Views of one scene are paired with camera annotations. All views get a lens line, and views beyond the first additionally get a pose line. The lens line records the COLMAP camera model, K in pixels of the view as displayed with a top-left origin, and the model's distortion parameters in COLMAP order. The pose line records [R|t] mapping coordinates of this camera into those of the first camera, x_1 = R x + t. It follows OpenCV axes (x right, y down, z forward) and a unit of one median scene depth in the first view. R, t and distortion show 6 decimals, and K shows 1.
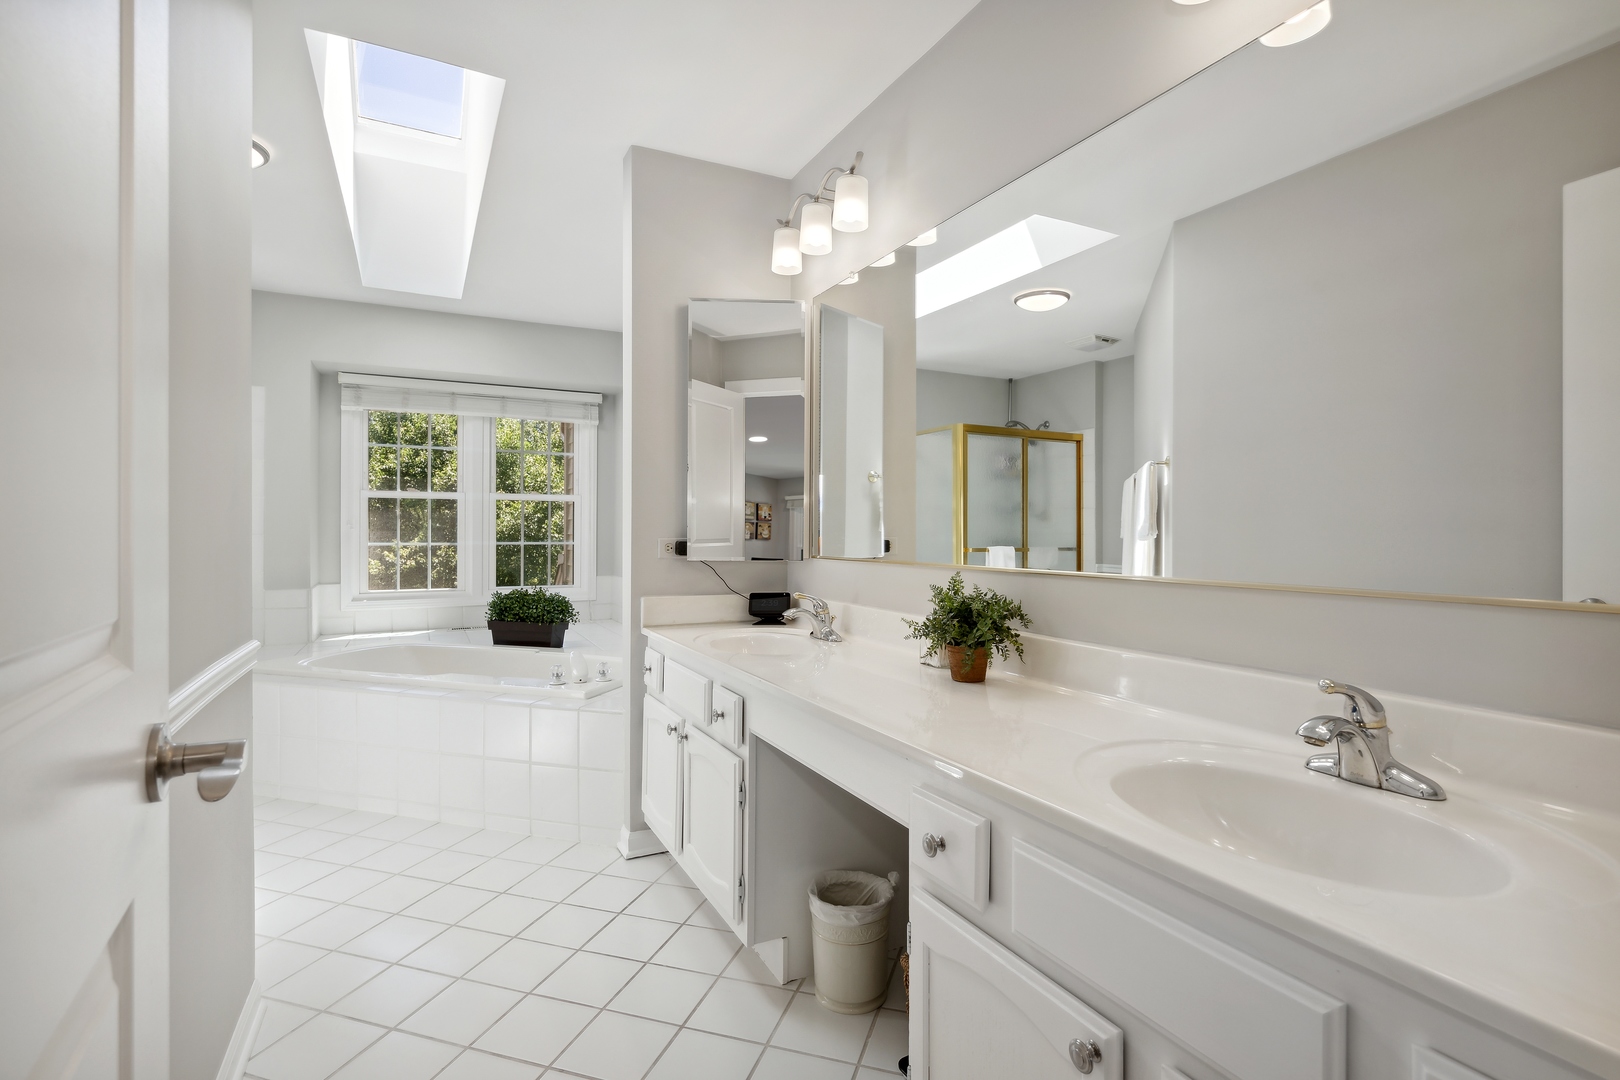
lens RADIAL K [[767.6, 0, 809.9], [0, 767.6, 528.8], [0, 0, 1]] dist [-0.001896, -0.000233]
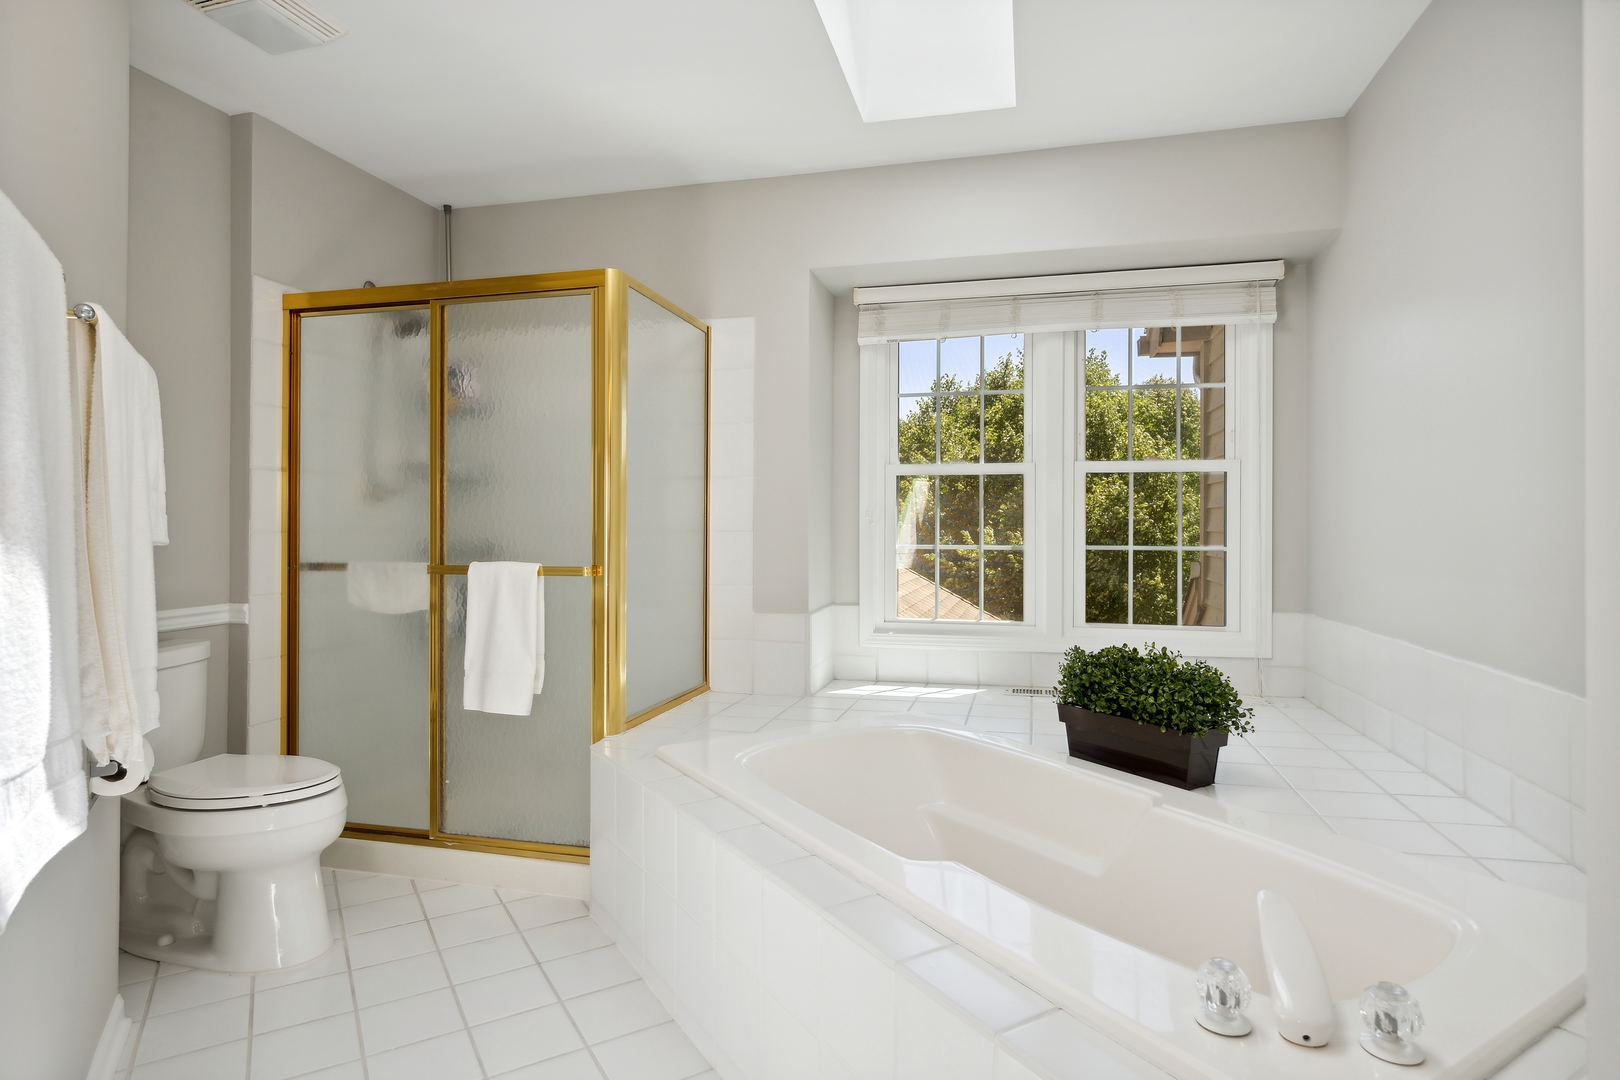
lens RADIAL K [[857.8, 0, 811.4], [0, 857.8, 524.2], [0, 0, 1]] dist [-0.013901, 0.000691]
pose [[0.746234, -0.003644, -0.665674, -0.144296], [0.002297, 0.999993, -0.002898, 0.003033], [0.665680, 0.000633, 0.746237, 0.411068]]
